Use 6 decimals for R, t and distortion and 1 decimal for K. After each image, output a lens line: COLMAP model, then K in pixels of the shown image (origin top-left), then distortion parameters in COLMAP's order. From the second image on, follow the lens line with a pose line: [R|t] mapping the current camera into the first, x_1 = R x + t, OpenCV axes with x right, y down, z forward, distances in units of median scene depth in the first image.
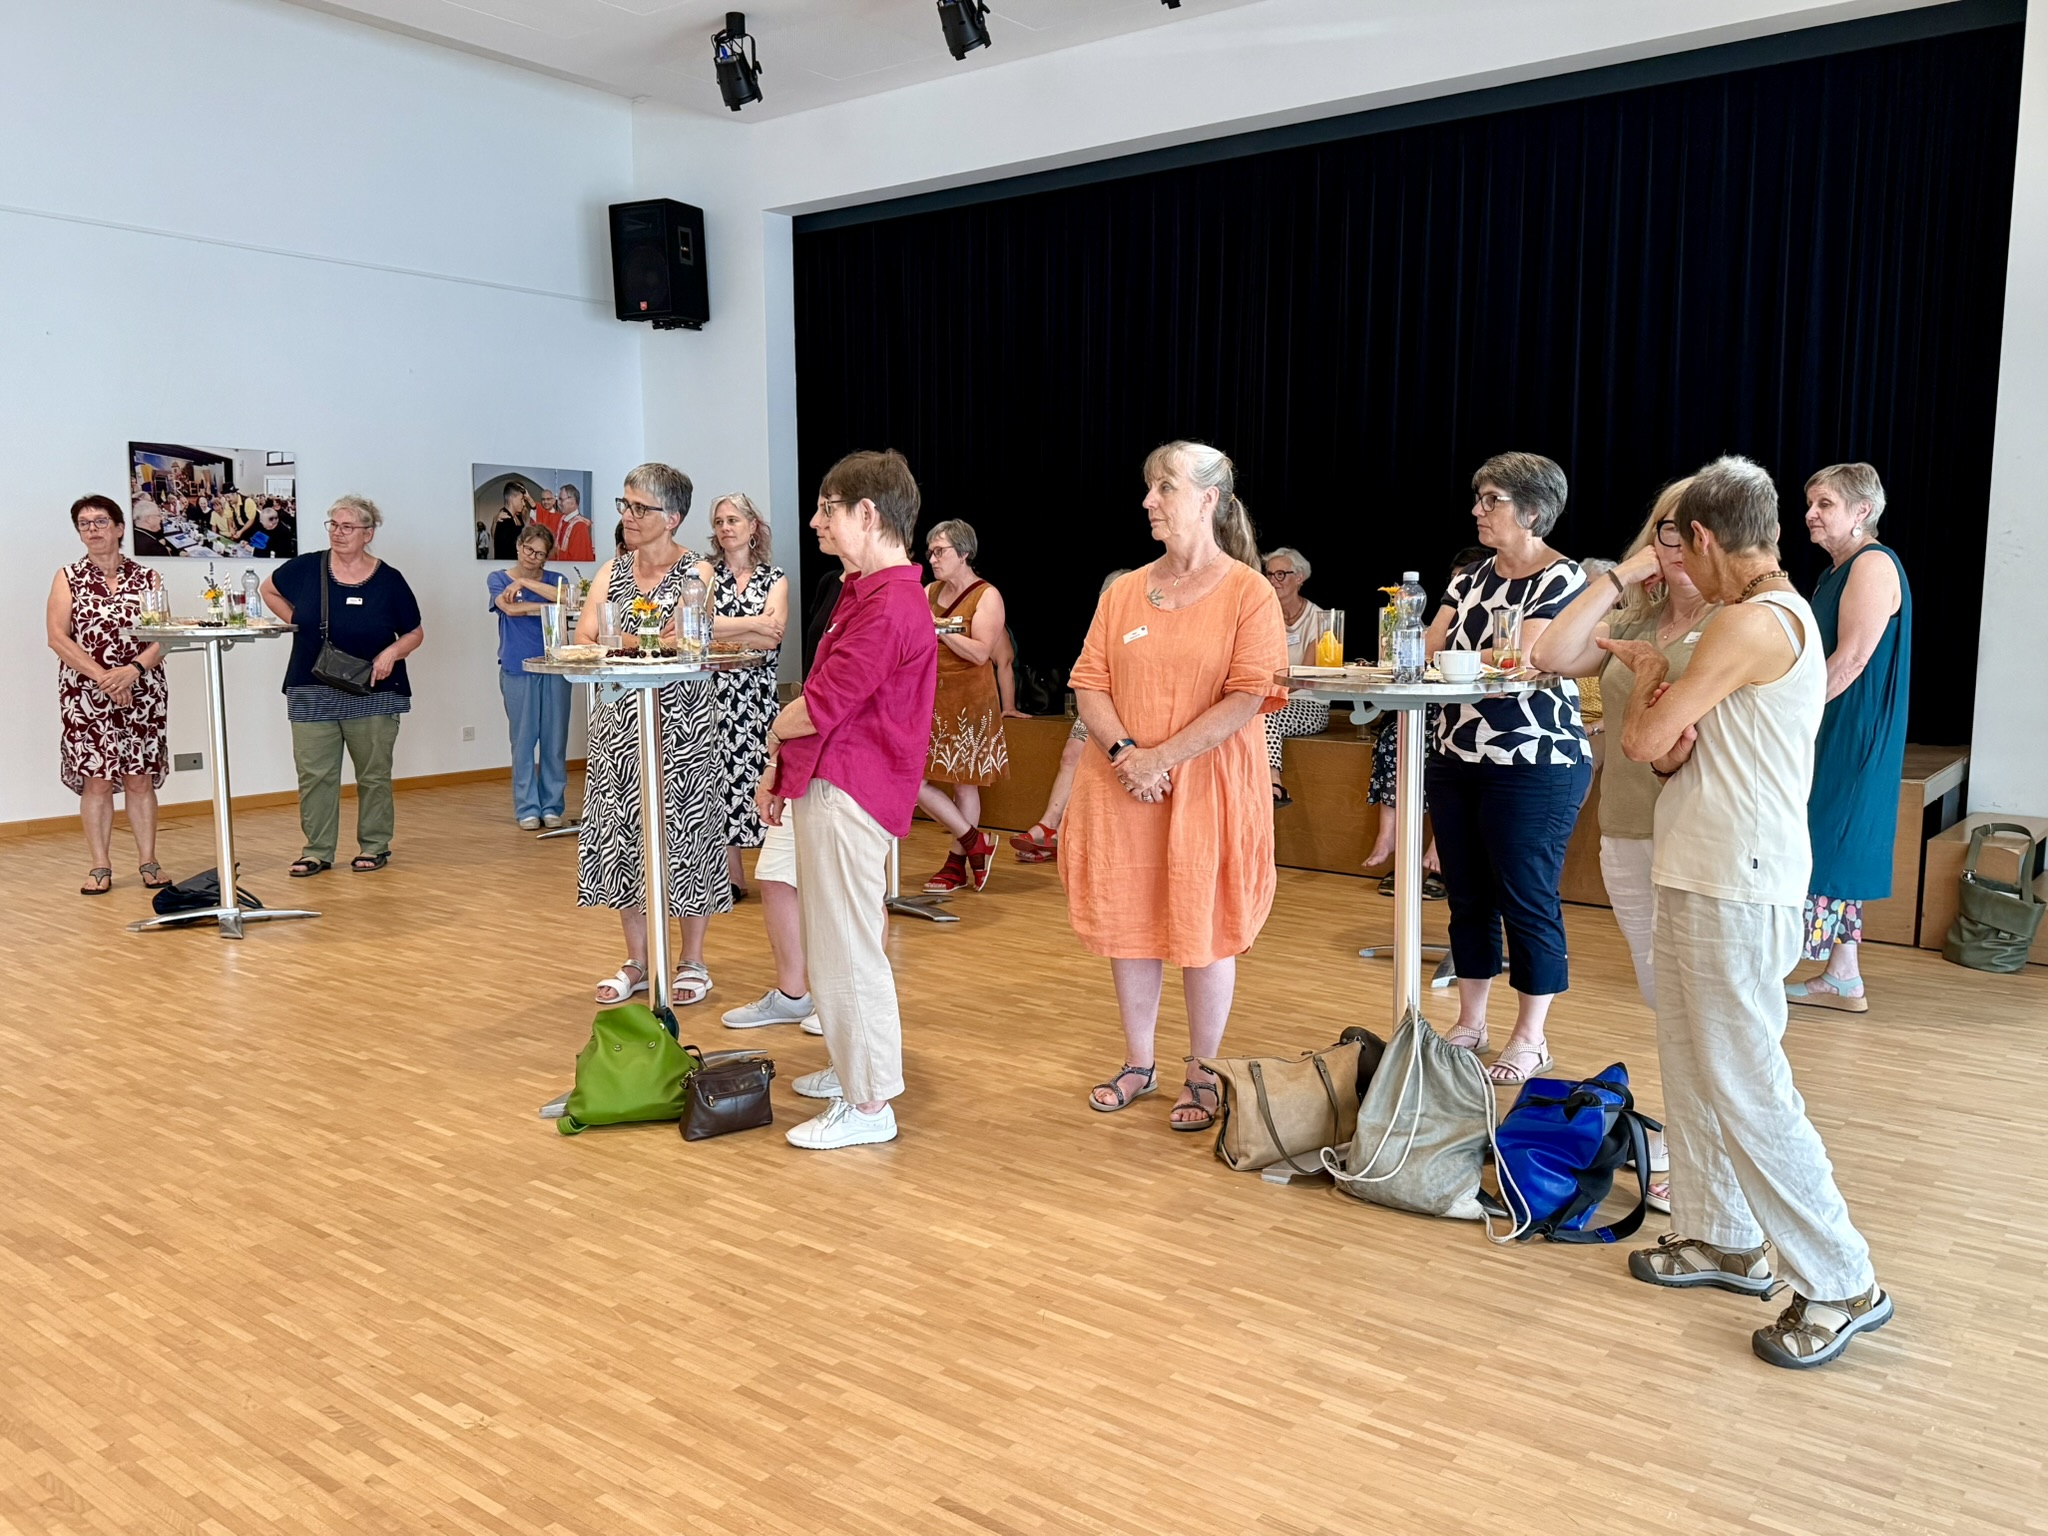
lens RADIAL K [[1637.3, 0, 1029.5], [0, 1637.3, 778.9], [0, 0, 1]] dist [0.002108, -0.015554]
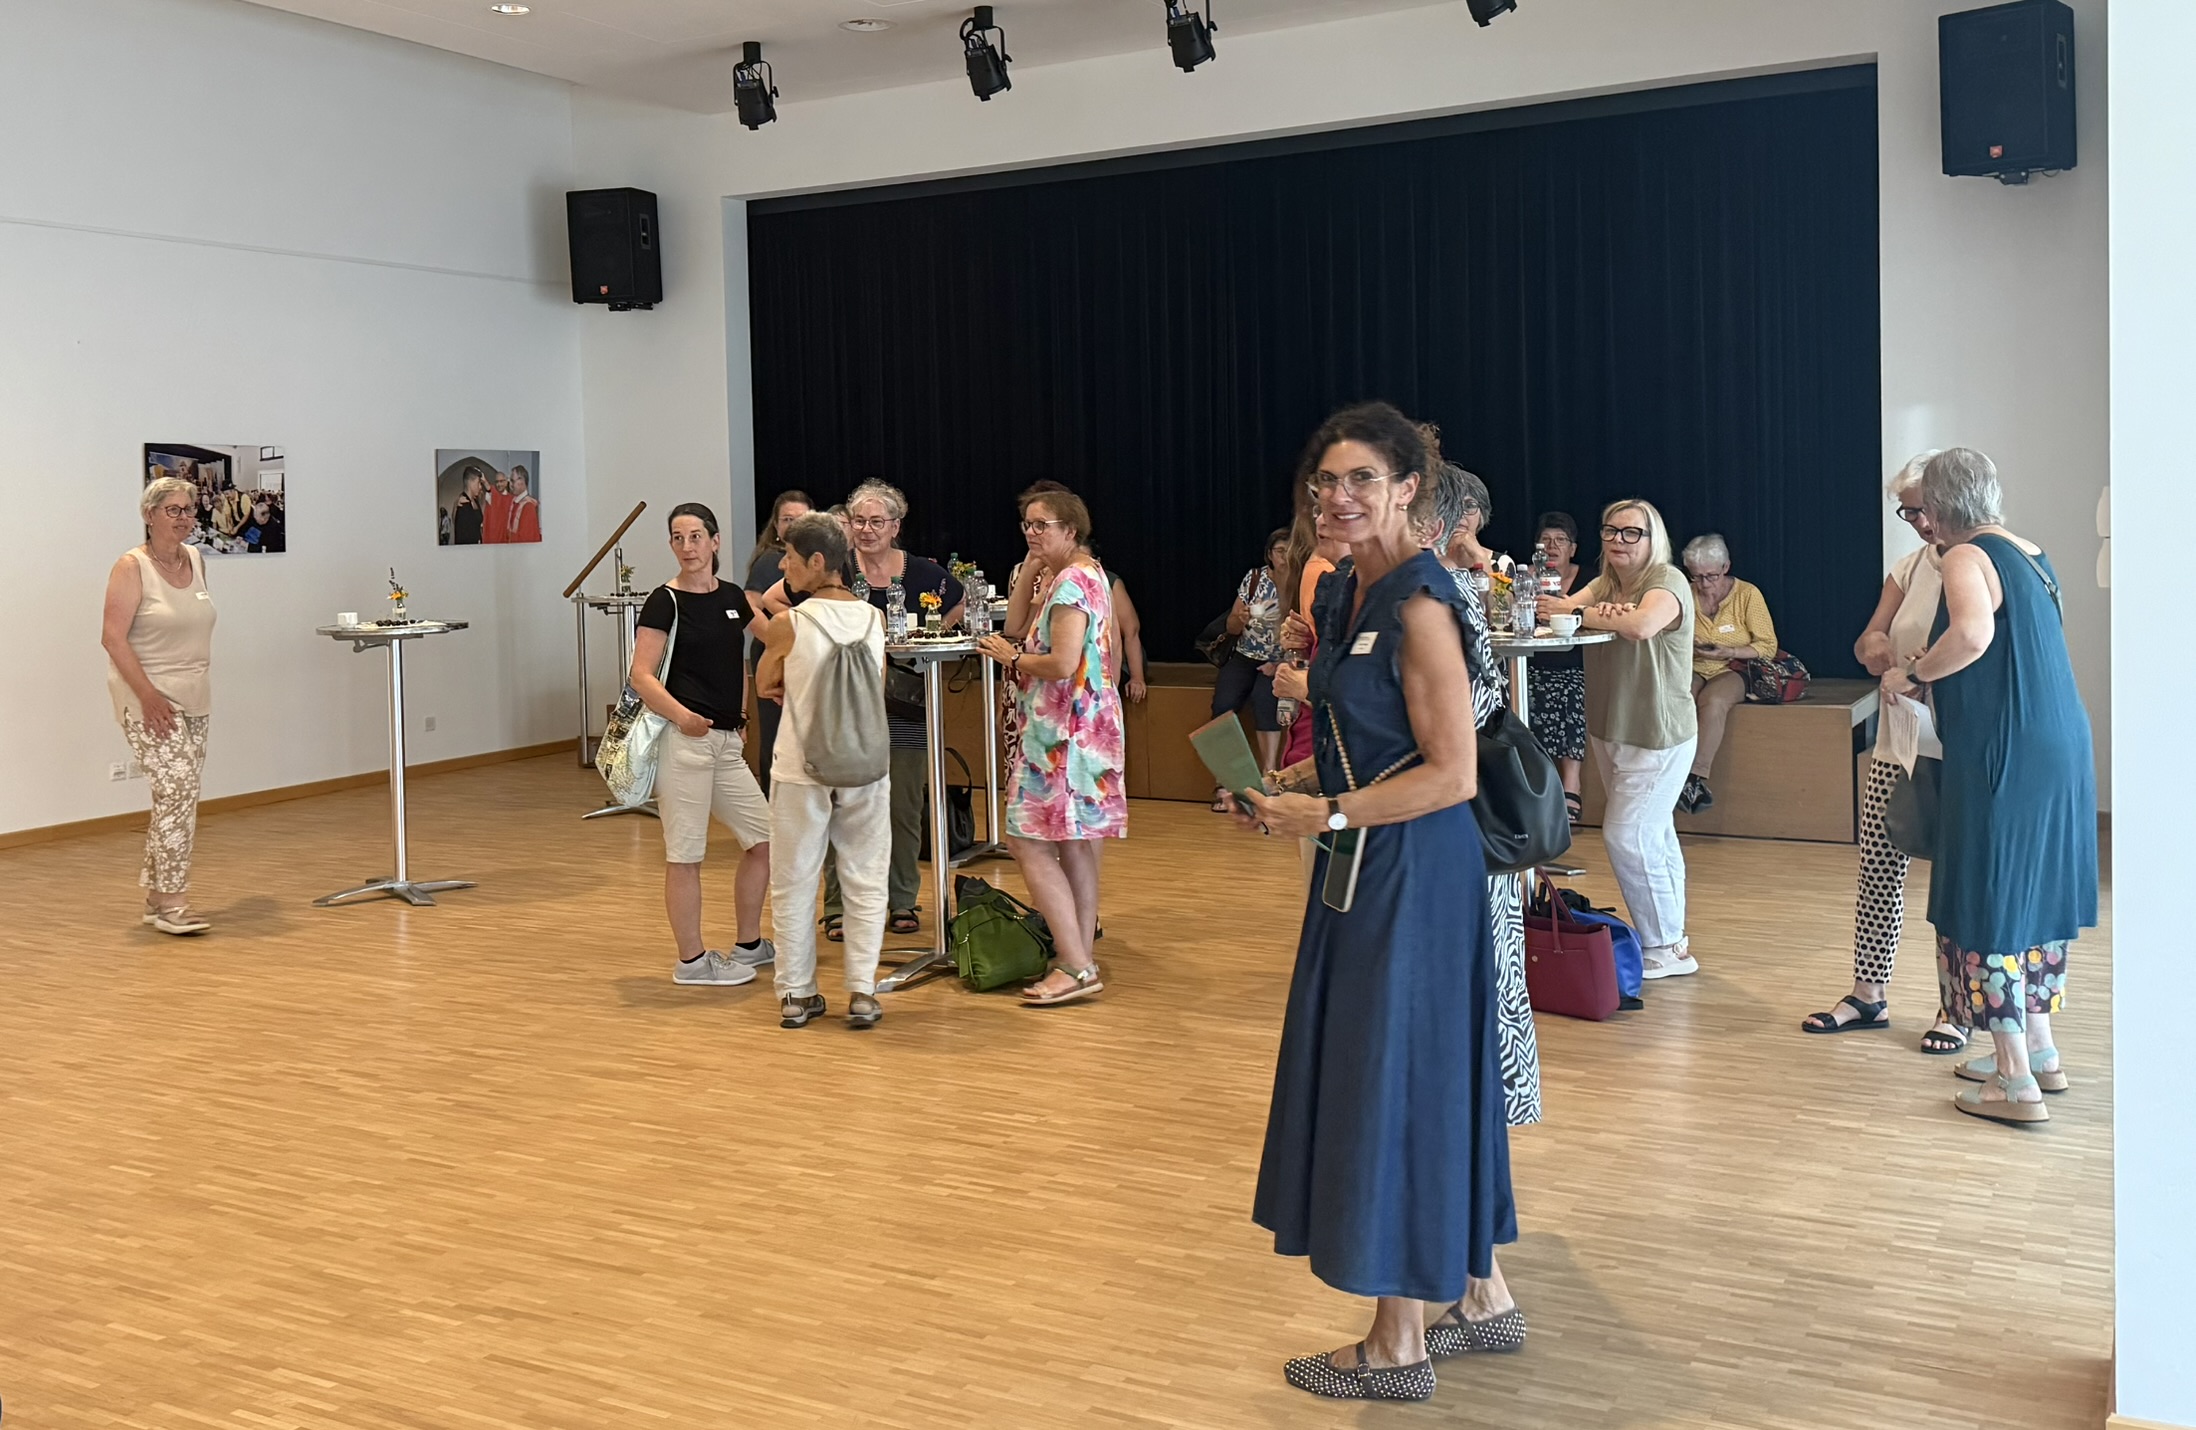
lens RADIAL K [[2113.2, 0, 1023.9], [0, 2113.2, 614.5], [0, 0, 1]] dist [0.087122, 0.000000]
pose [[0.990744, -0.028919, 0.132629, -0.188066], [0.038209, 0.996950, -0.068045, 0.008769], [-0.130257, 0.072483, 0.988827, -0.357277]]
